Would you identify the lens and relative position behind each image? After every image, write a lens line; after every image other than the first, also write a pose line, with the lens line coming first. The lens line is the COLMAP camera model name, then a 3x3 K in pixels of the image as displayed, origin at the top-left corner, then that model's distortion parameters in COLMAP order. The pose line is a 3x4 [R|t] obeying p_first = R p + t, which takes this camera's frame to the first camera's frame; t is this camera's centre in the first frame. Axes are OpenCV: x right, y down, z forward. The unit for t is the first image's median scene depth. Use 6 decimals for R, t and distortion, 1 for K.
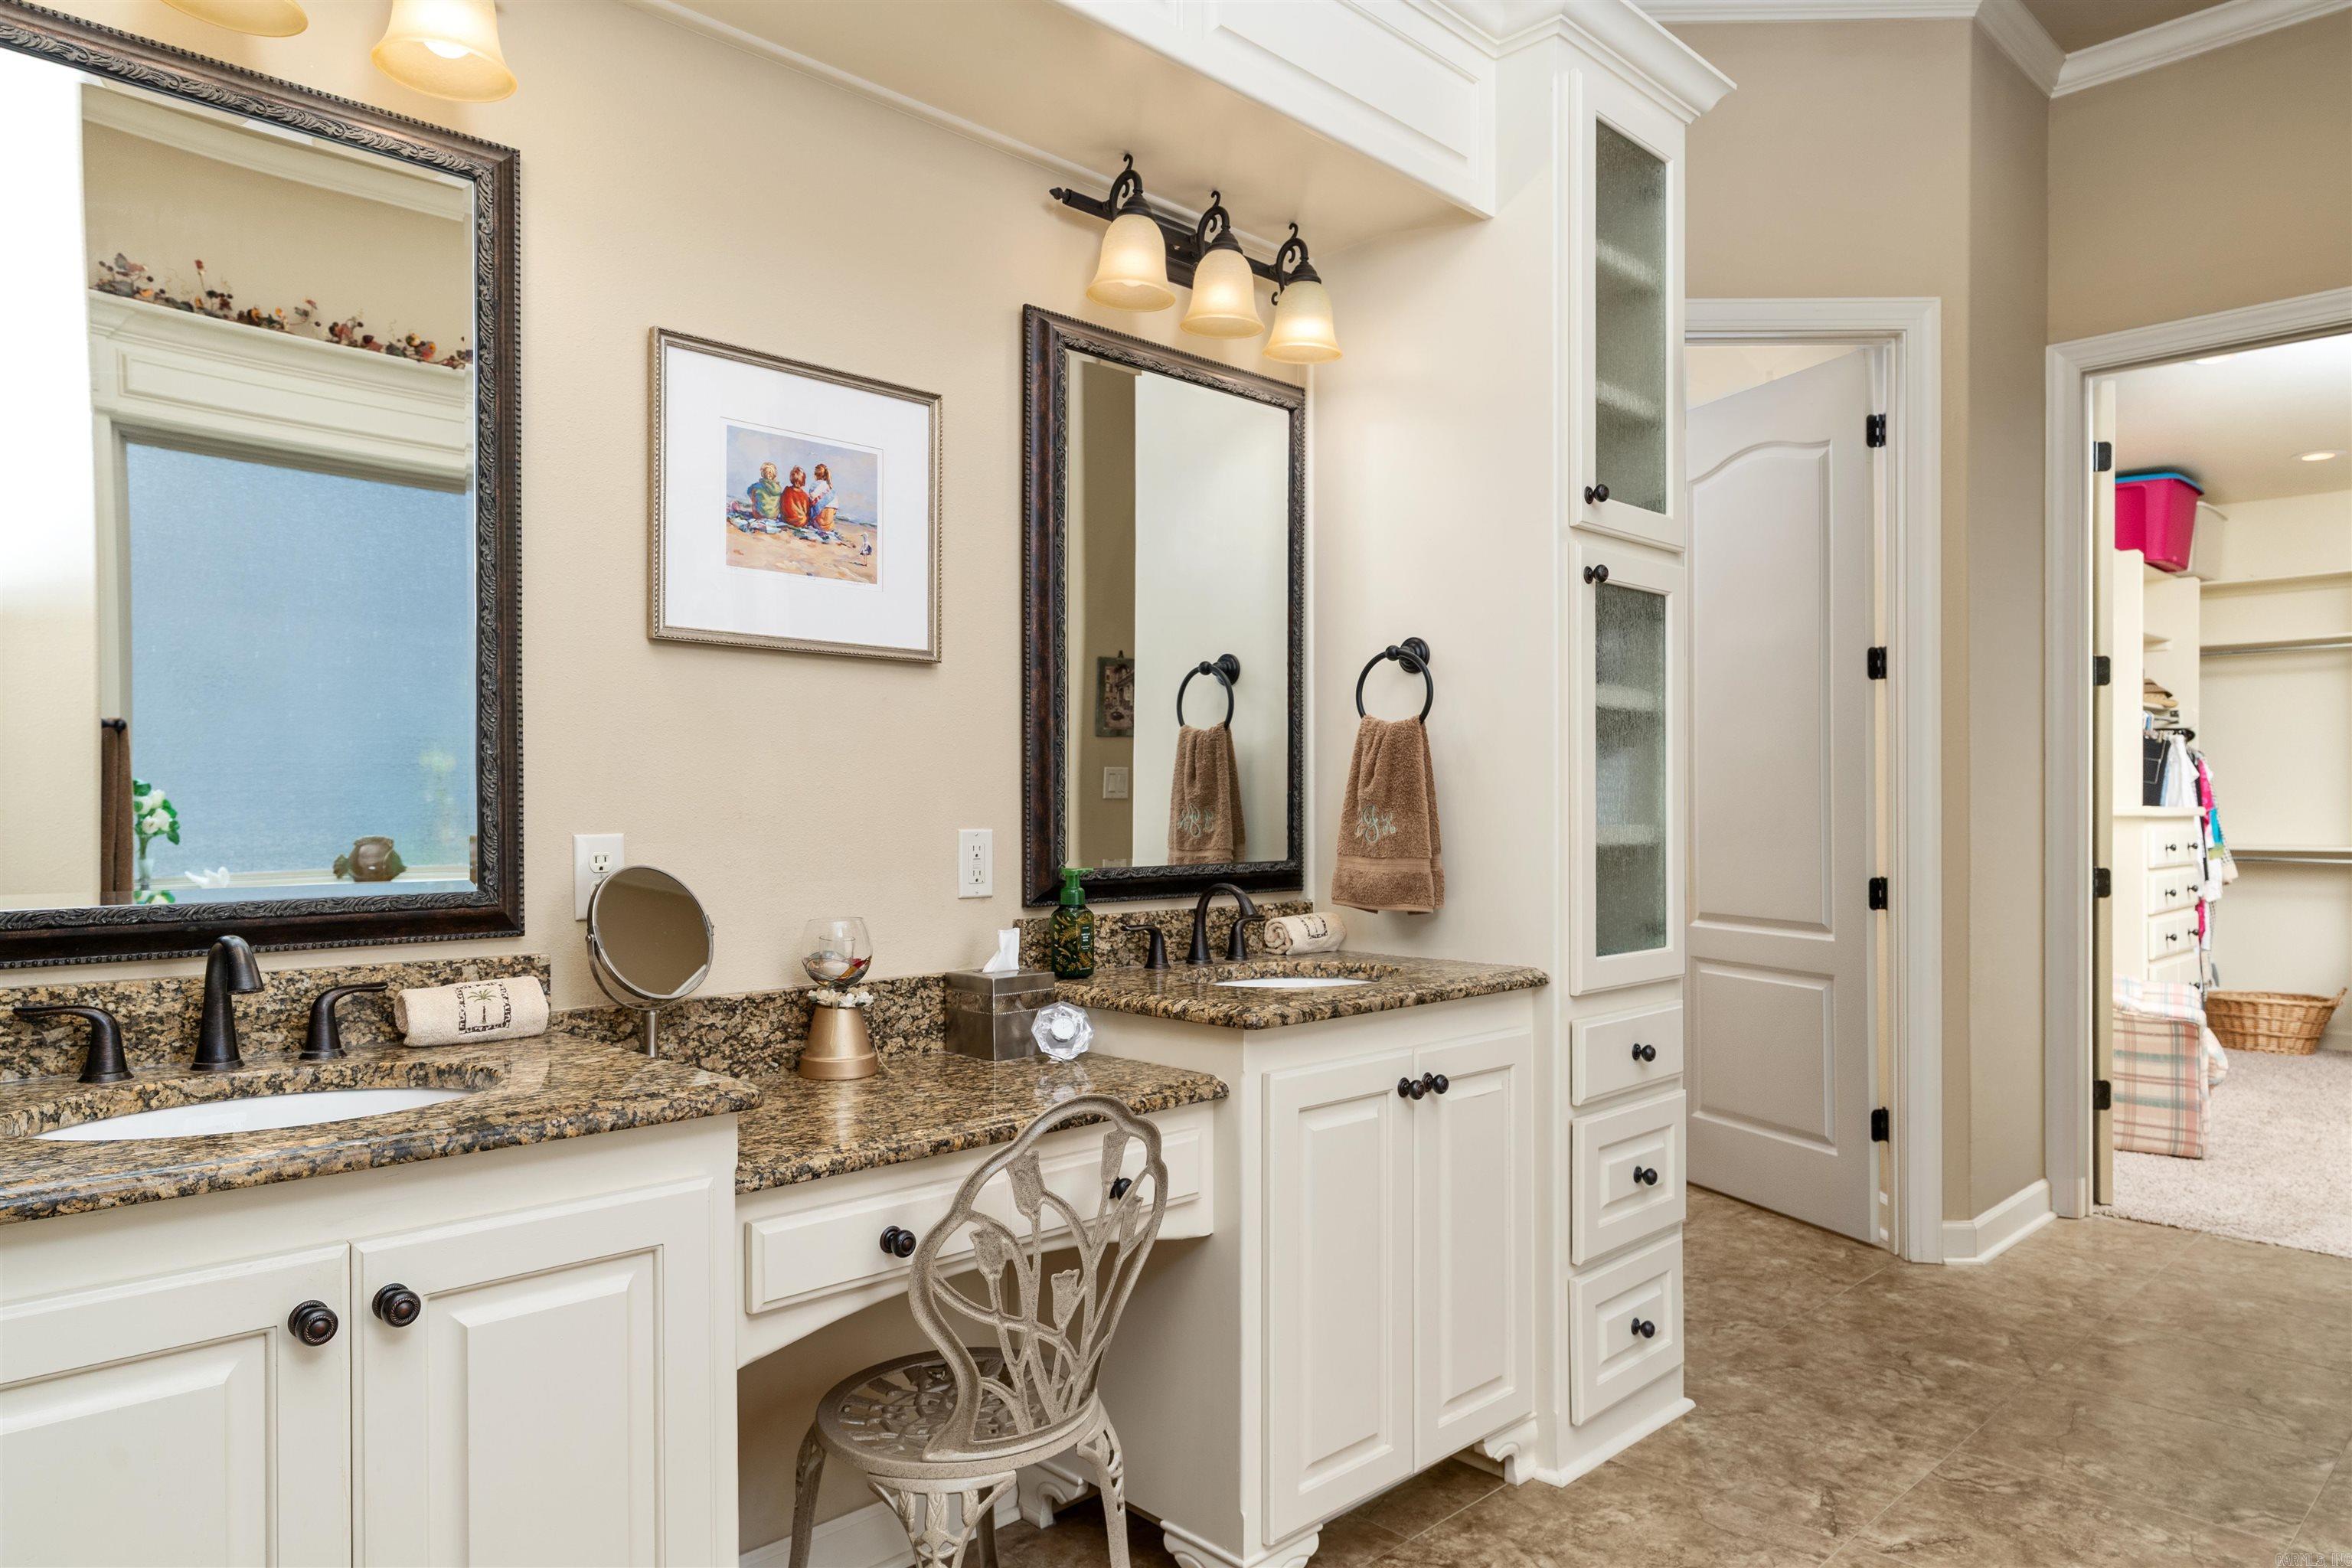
lens RADIAL K [[1481.6, 0, 1164.2], [0, 1481.6, 805.5], [0, 0, 1]] dist [-0.002771, -0.000233]
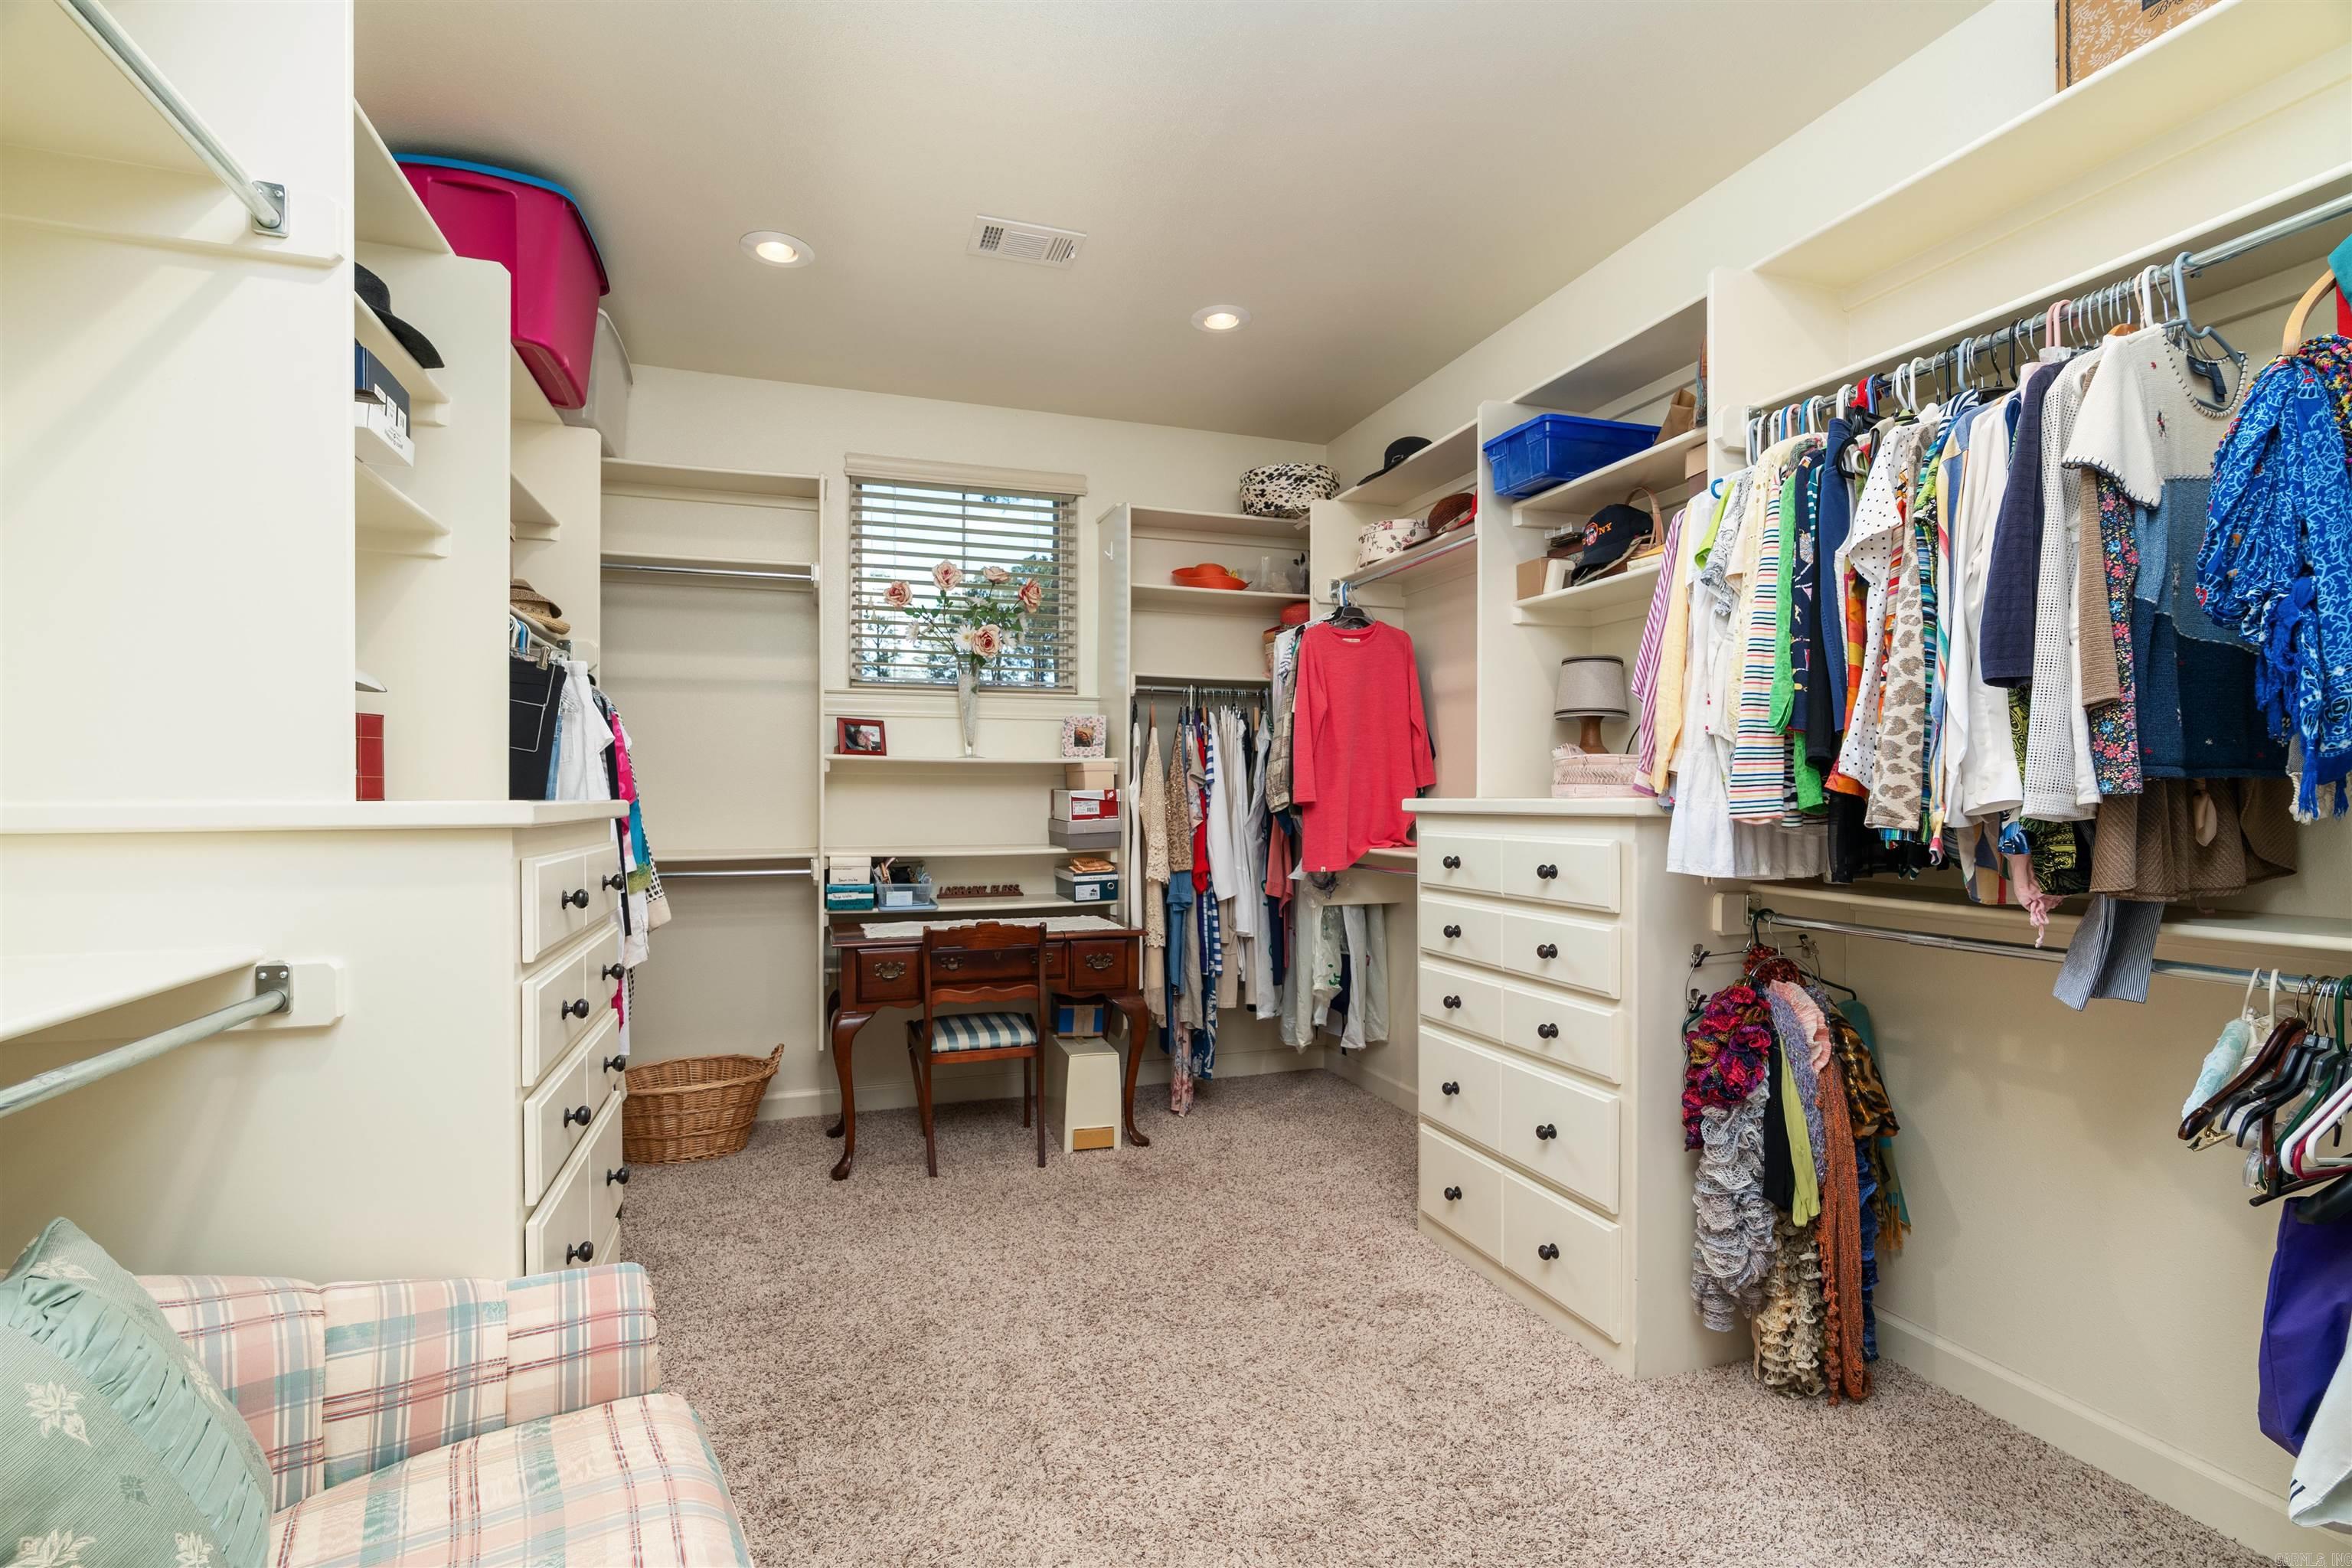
lens RADIAL K [[1073.4, 0, 1176.0], [0, 1073.4, 784.0], [0, 0, 1]] dist [-0.001831, 0.001019]
pose [[0.423173, 0.002012, 0.906047, 1.138185], [0.003008, 0.999989, -0.003626, -0.007076], [-0.906044, 0.004260, 0.423162, 1.709701]]
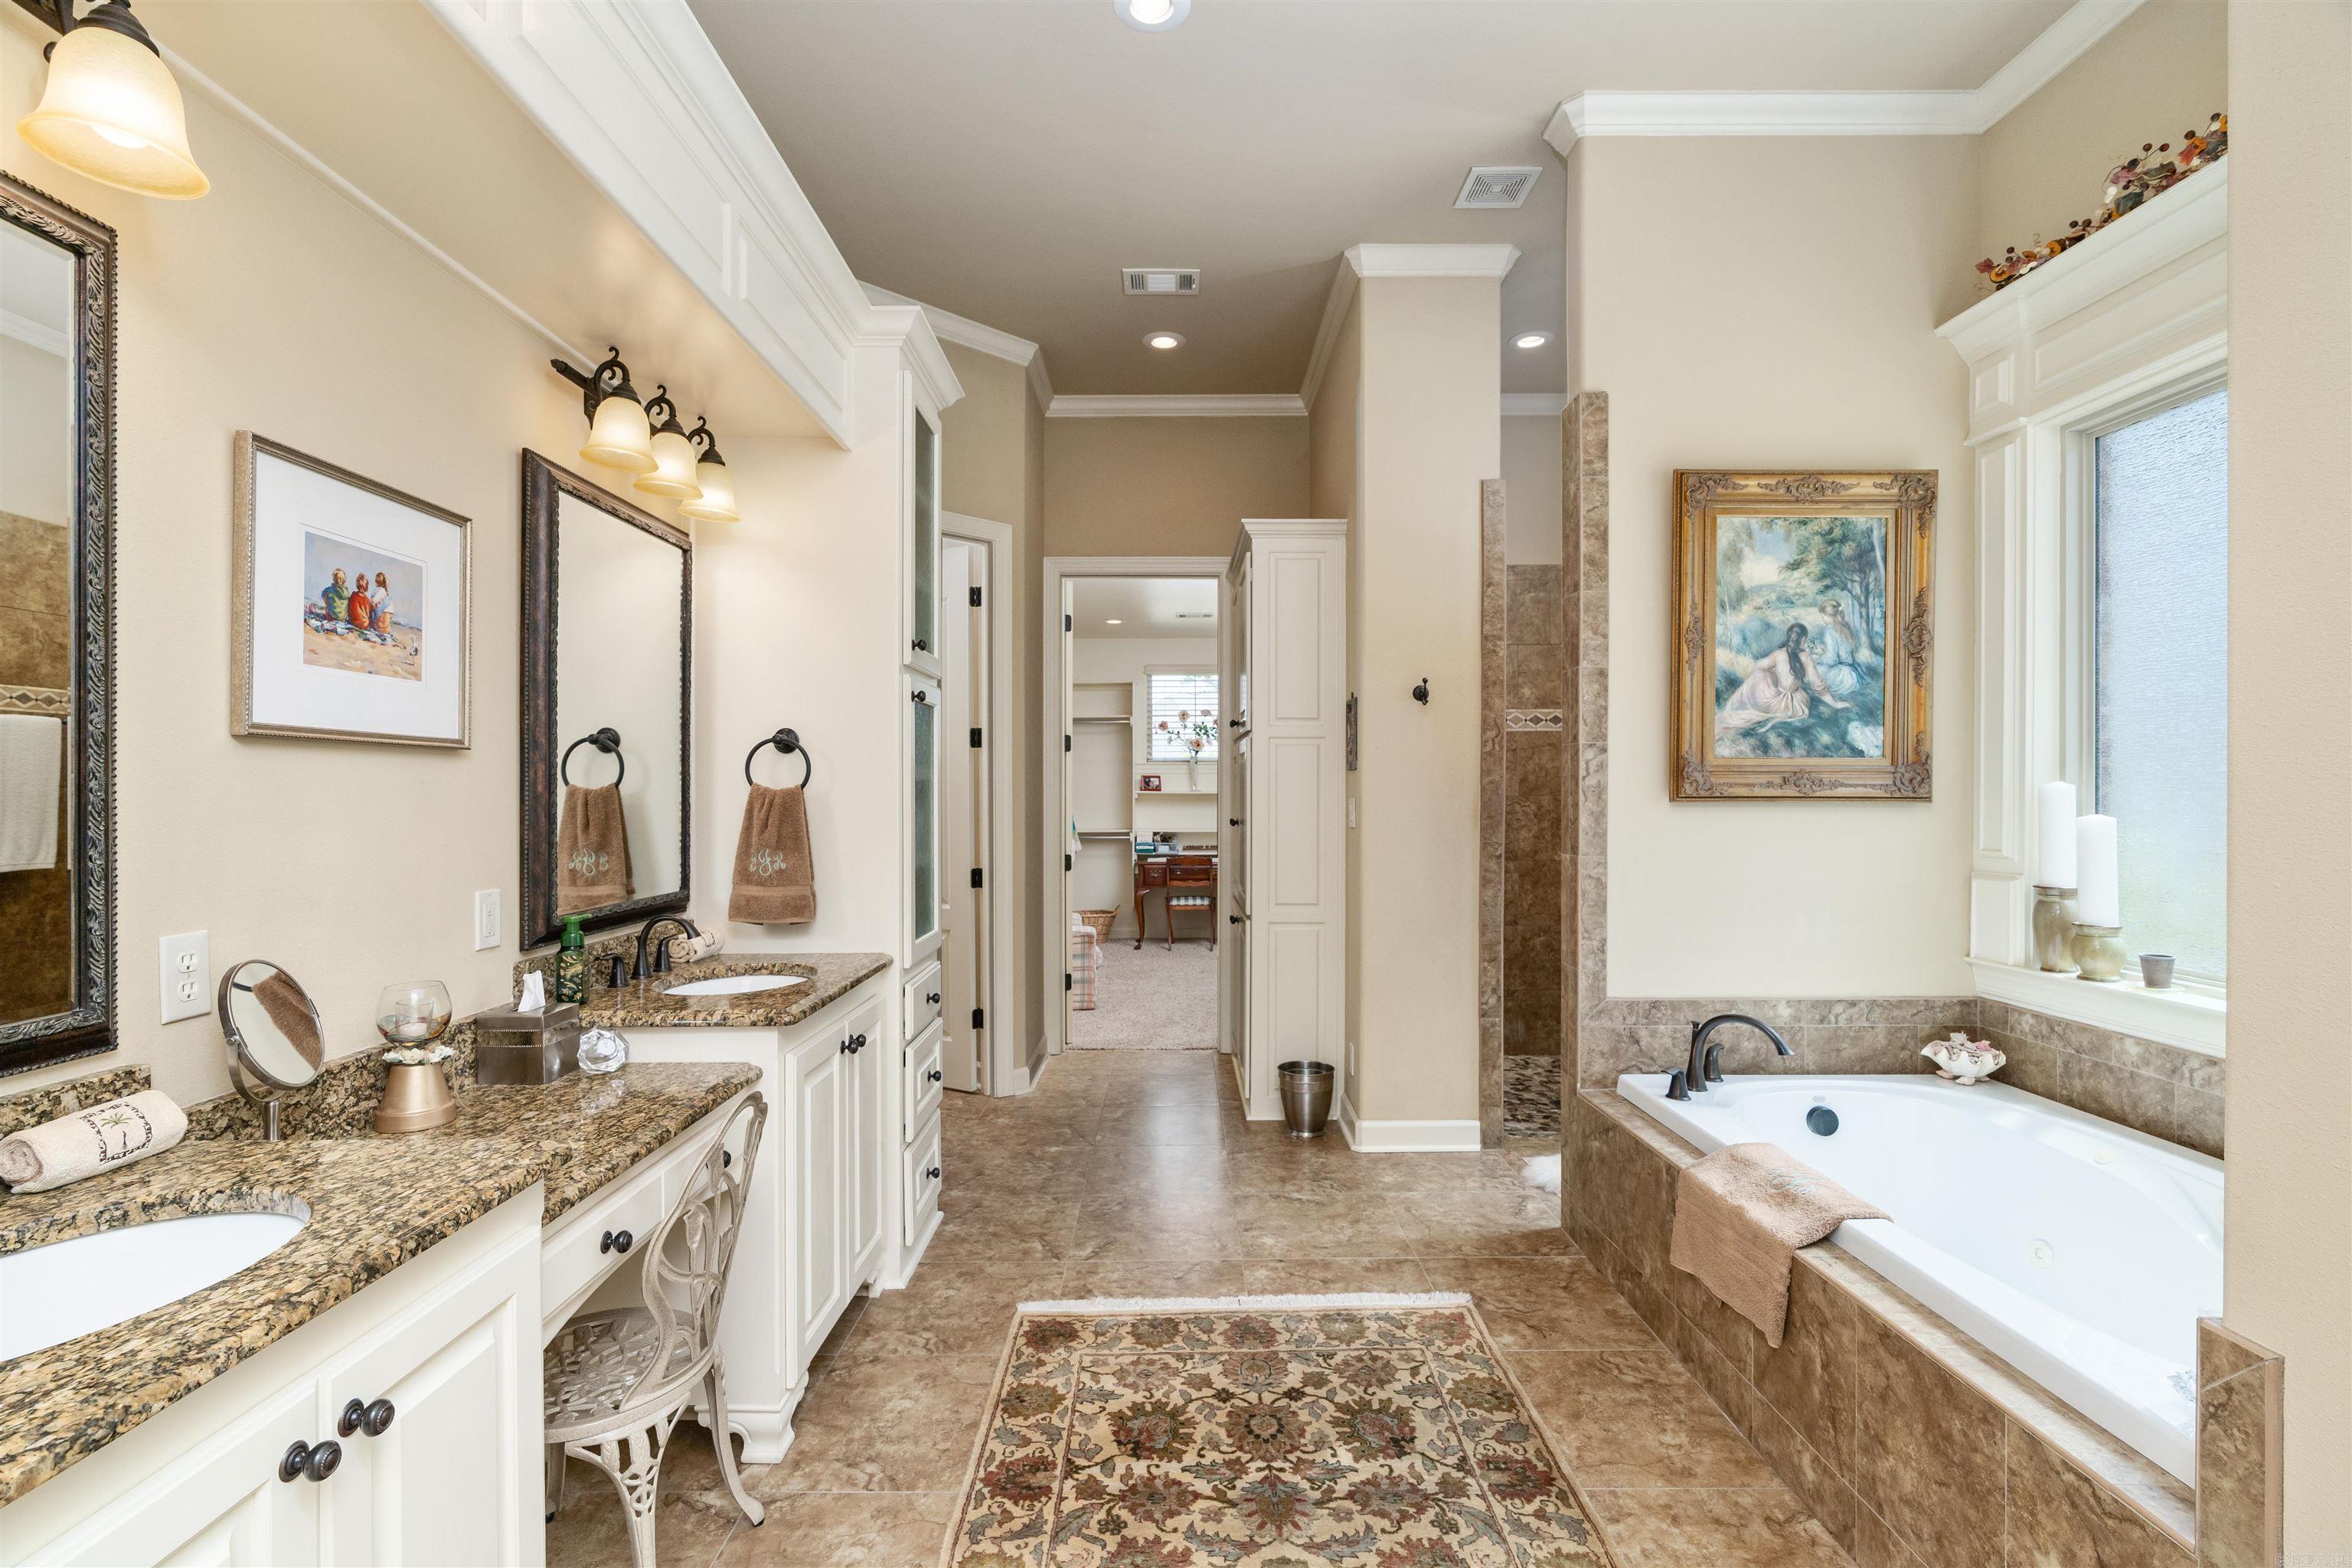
lens RADIAL K [[1073.4, 0, 1176.0], [0, 1073.4, 784.0], [0, 0, 1]] dist [-0.001831, 0.001019]
pose [[0.692853, 0.000272, 0.721079, -0.376146], [0.005207, 0.999972, -0.005381, -0.062572], [-0.721060, 0.007482, 0.692832, 0.021326]]
